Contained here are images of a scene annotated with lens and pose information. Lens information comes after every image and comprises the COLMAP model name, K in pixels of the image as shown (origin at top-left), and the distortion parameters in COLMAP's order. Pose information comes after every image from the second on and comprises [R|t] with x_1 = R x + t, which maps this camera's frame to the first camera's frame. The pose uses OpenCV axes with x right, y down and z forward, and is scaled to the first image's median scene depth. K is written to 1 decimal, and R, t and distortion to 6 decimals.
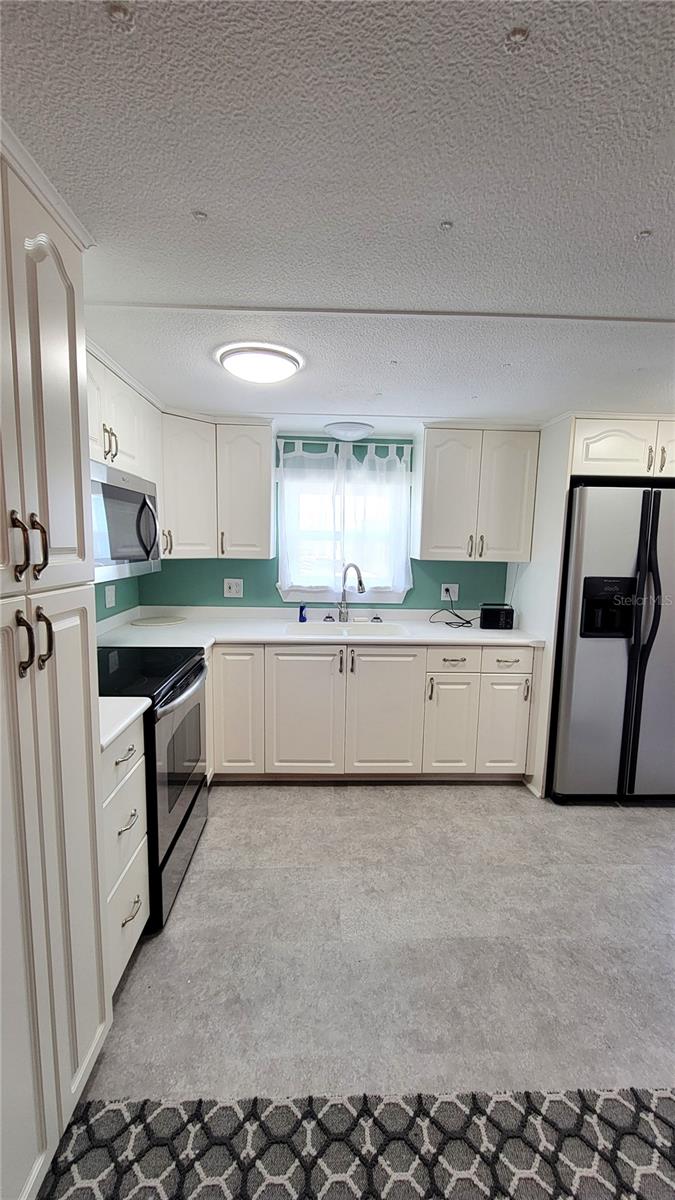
lens RADIAL K [[491.7, 0, 337.0], [0, 491.7, 606.4], [0, 0, 1]] dist [-0.000125, -0.000707]
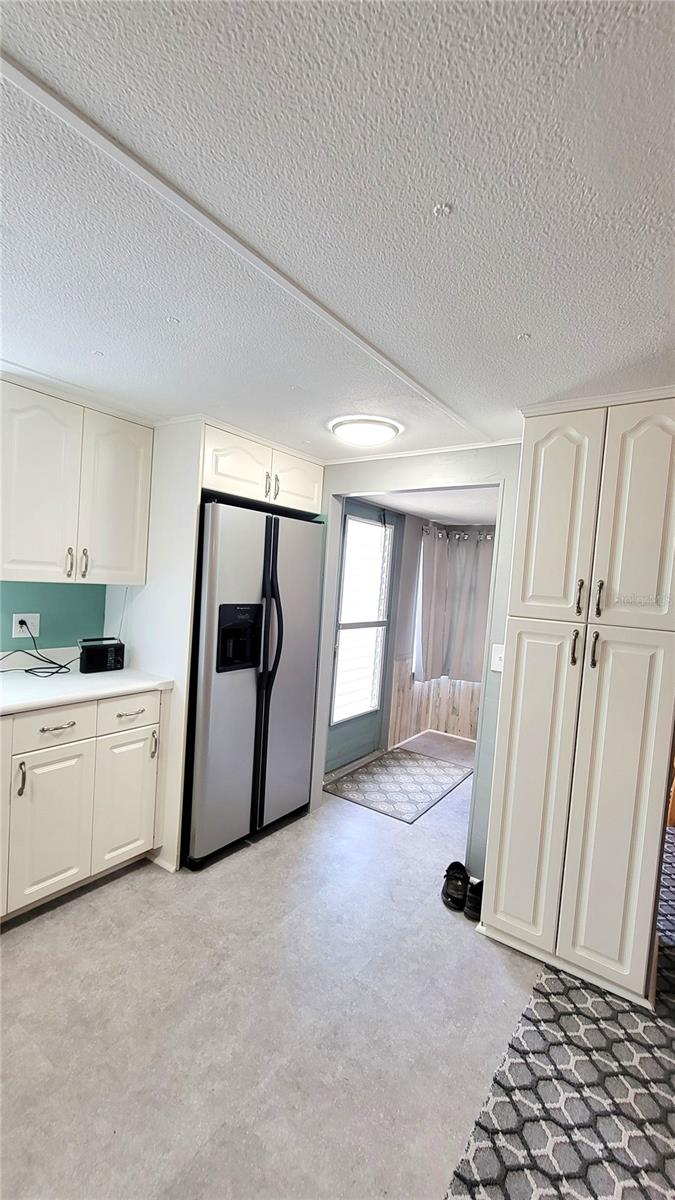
lens RADIAL K [[491.7, 0, 337.0], [0, 491.7, 606.4], [0, 0, 1]] dist [-0.000125, -0.000707]
pose [[0.614855, -0.022176, 0.788329, -0.062786], [0.042986, 0.999061, -0.005423, -0.041175], [-0.787468, 0.037221, 0.615231, 0.274929]]
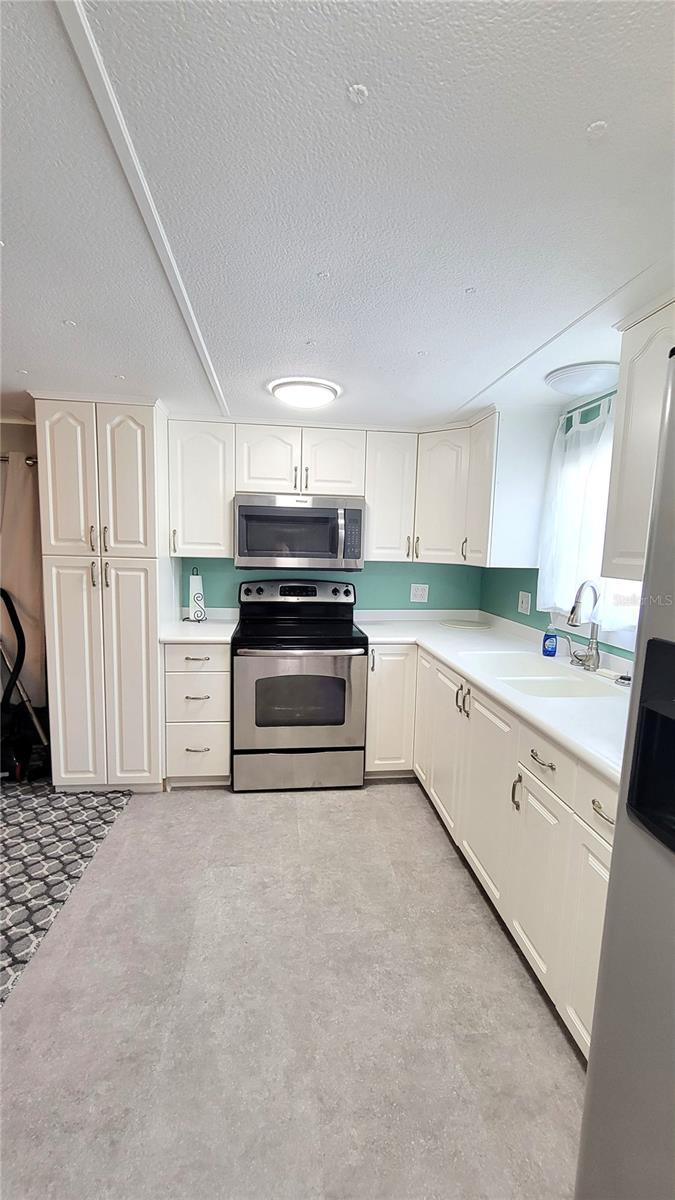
lens RADIAL K [[491.7, 0, 337.0], [0, 491.7, 606.4], [0, 0, 1]] dist [-0.000125, -0.000707]
pose [[0.083062, 0.107410, -0.990739, 0.770150], [-0.156173, 0.983293, 0.093509, -0.074988], [0.984231, 0.146959, 0.098449, 0.731550]]
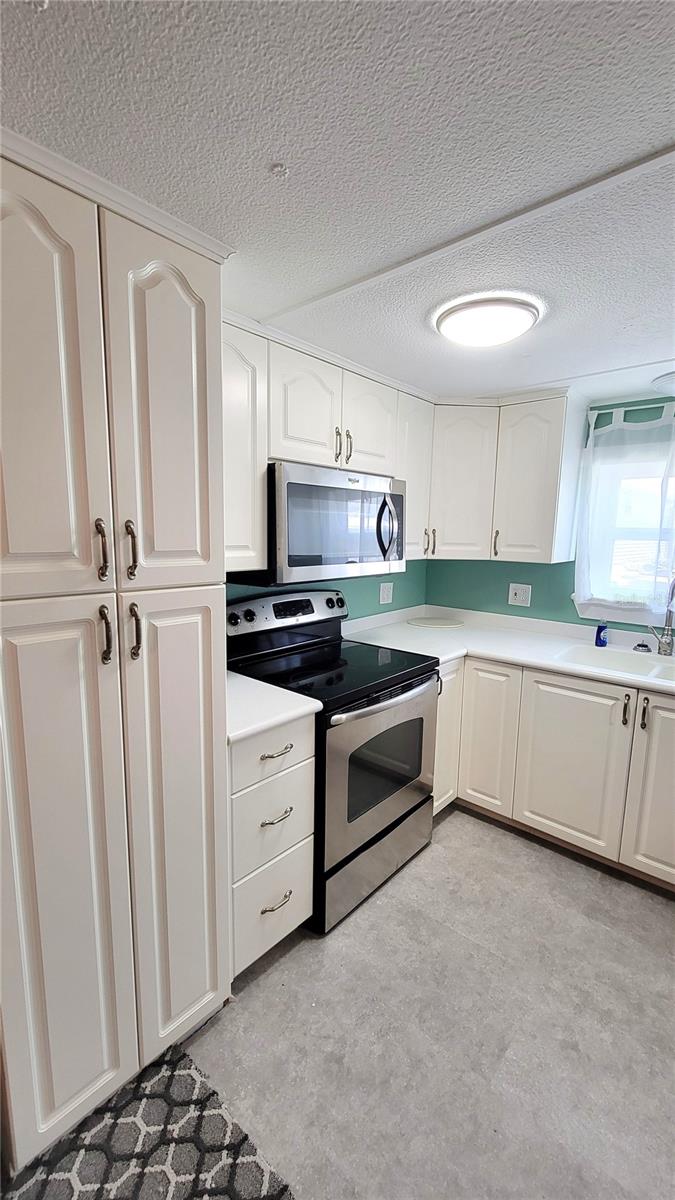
lens RADIAL K [[491.7, 0, 337.0], [0, 491.7, 606.4], [0, 0, 1]] dist [-0.000125, -0.000707]
pose [[0.724457, 0.099567, -0.682091, 0.183456], [-0.094166, 0.994532, 0.045160, -0.032165], [0.682857, 0.031513, 0.729872, 0.185734]]
